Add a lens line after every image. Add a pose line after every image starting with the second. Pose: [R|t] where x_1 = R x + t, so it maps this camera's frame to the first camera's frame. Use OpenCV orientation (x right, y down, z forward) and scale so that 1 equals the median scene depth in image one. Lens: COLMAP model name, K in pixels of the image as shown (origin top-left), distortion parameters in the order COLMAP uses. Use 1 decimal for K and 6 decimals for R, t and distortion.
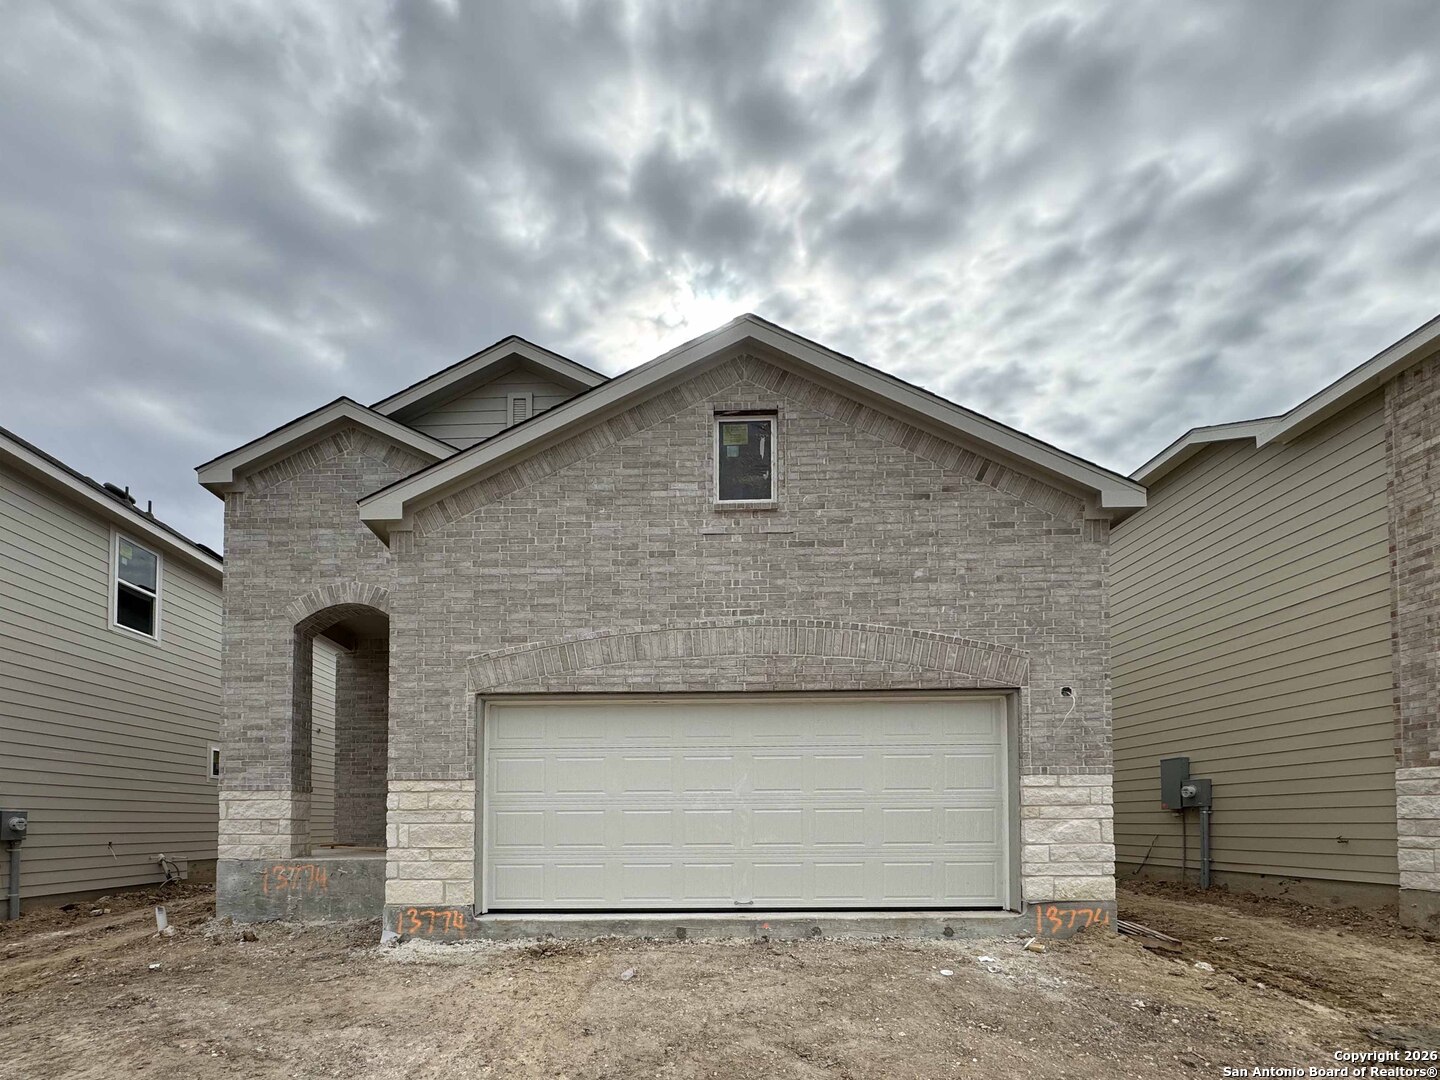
lens RADIAL K [[574.0, 0, 666.7], [0, 574.0, 572.2], [0, 0, 1]] dist [-0.000311, -0.000417]
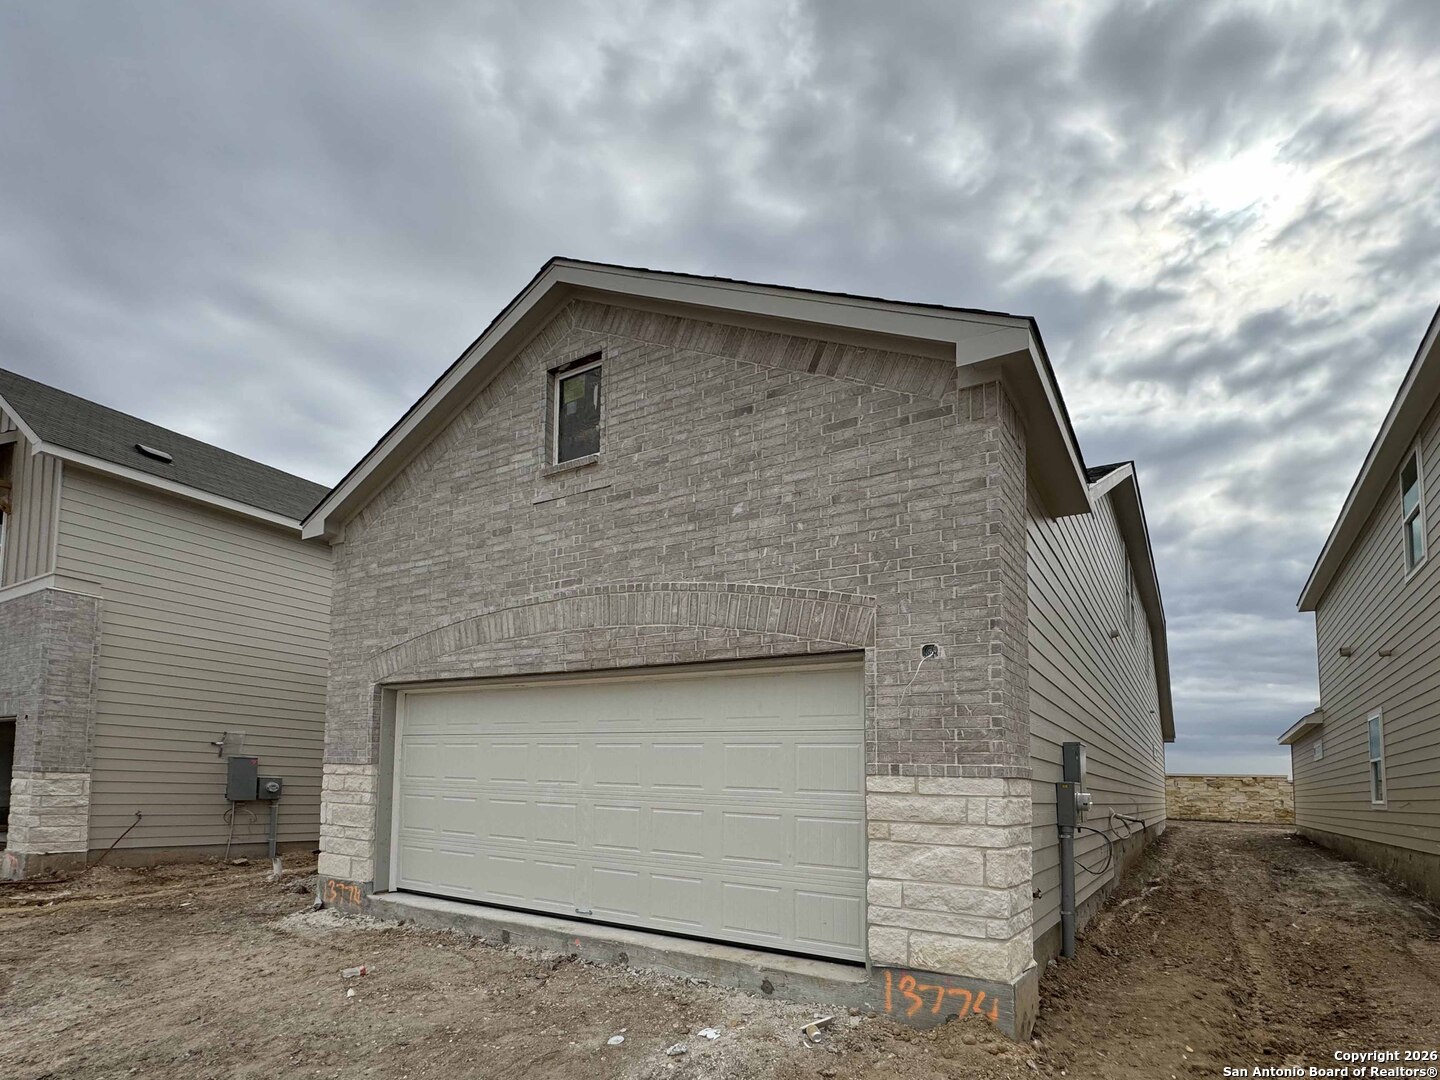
lens RADIAL K [[574.0, 0, 719.5], [0, 574.0, 540.7], [0, 0, 1]] dist [-0.000311, -0.000417]
pose [[0.904836, -0.136058, -0.403435, 0.732508], [0.131191, 0.990557, -0.039824, 0.072103], [0.405044, -0.016893, 0.914141, 0.280331]]
